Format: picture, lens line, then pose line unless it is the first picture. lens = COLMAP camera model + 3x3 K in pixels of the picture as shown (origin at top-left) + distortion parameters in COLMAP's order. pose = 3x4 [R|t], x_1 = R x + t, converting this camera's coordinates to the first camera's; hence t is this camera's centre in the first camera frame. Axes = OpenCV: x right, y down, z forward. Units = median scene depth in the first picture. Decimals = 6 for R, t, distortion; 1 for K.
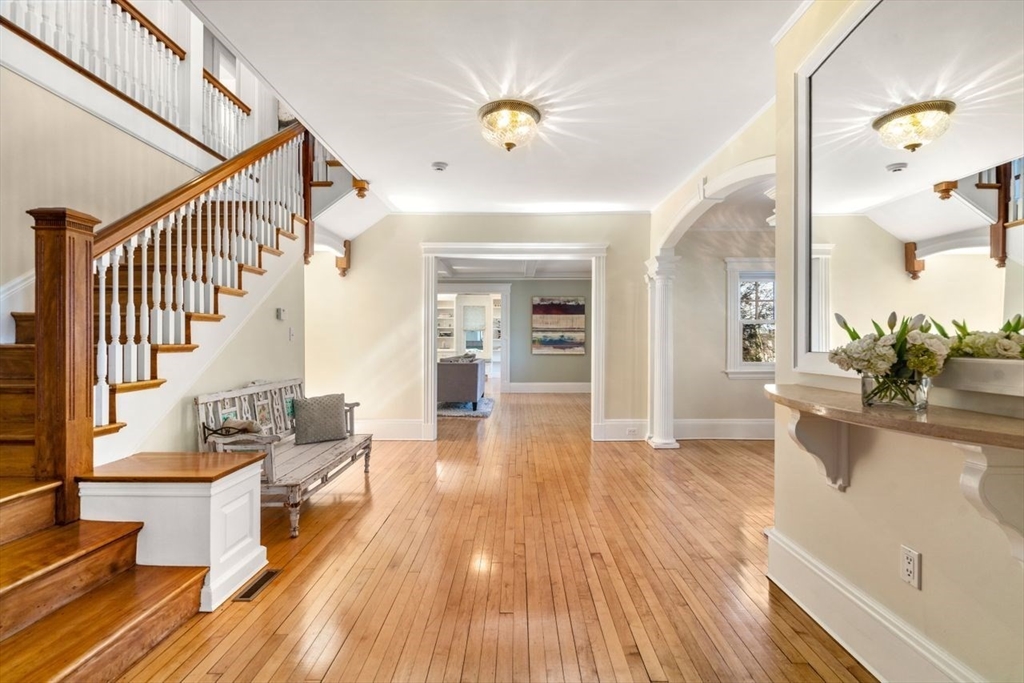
lens RADIAL K [[472.6, 0, 512.5], [0, 472.6, 342.5], [0, 0, 1]] dist [-0.002716, 0.000990]
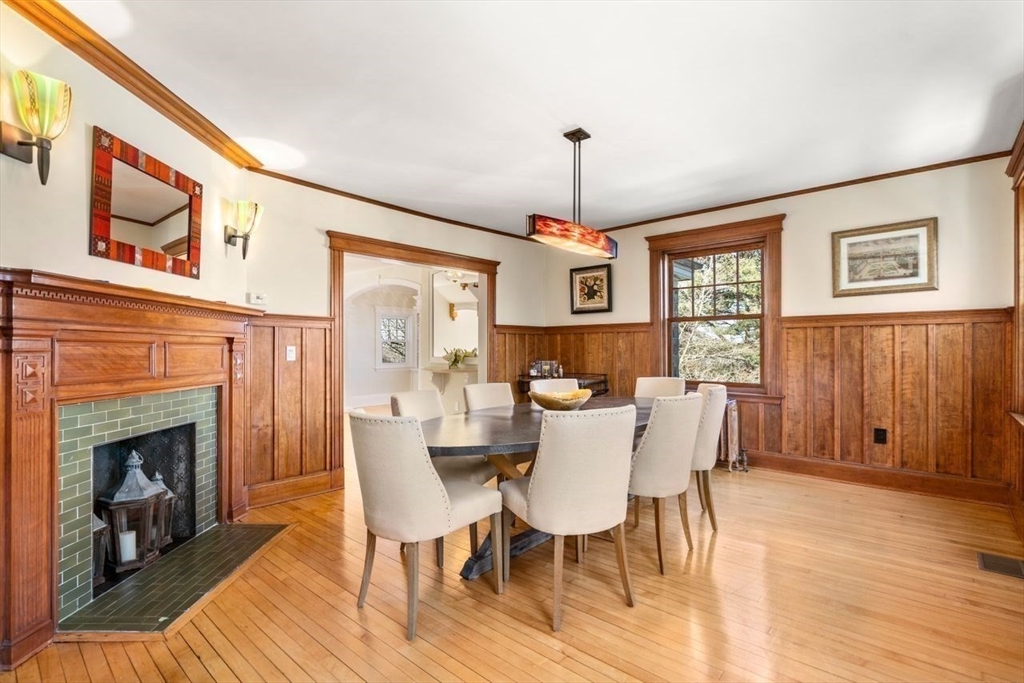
lens RADIAL K [[472.6, 0, 514.4], [0, 472.6, 346.3], [0, 0, 1]] dist [-0.002716, 0.000990]
pose [[0.664553, -0.001902, 0.747238, -0.868853], [0.005115, 0.999985, -0.002004, -0.024733], [-0.747223, 0.005154, 0.664553, -0.965067]]
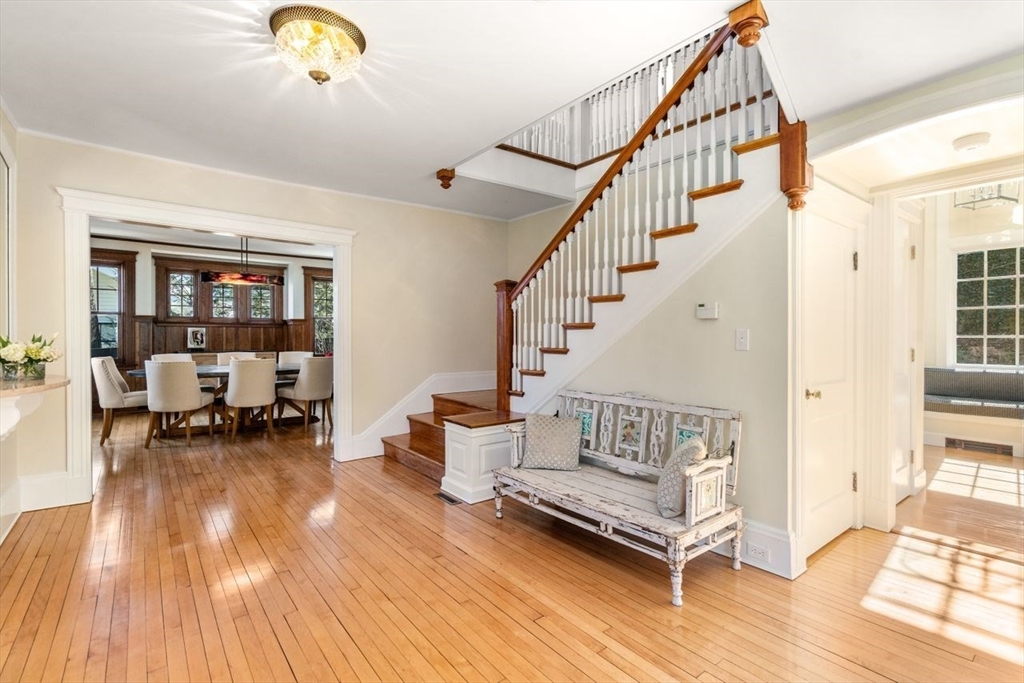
lens RADIAL K [[472.6, 0, 512.2], [0, 472.6, 338.2], [0, 0, 1]] dist [-0.002716, 0.000990]
pose [[-0.780138, 0.003320, -0.625599, 0.186057], [-0.001804, 0.999970, 0.007556, -0.027051], [0.625605, 0.007024, -0.780108, 1.527080]]
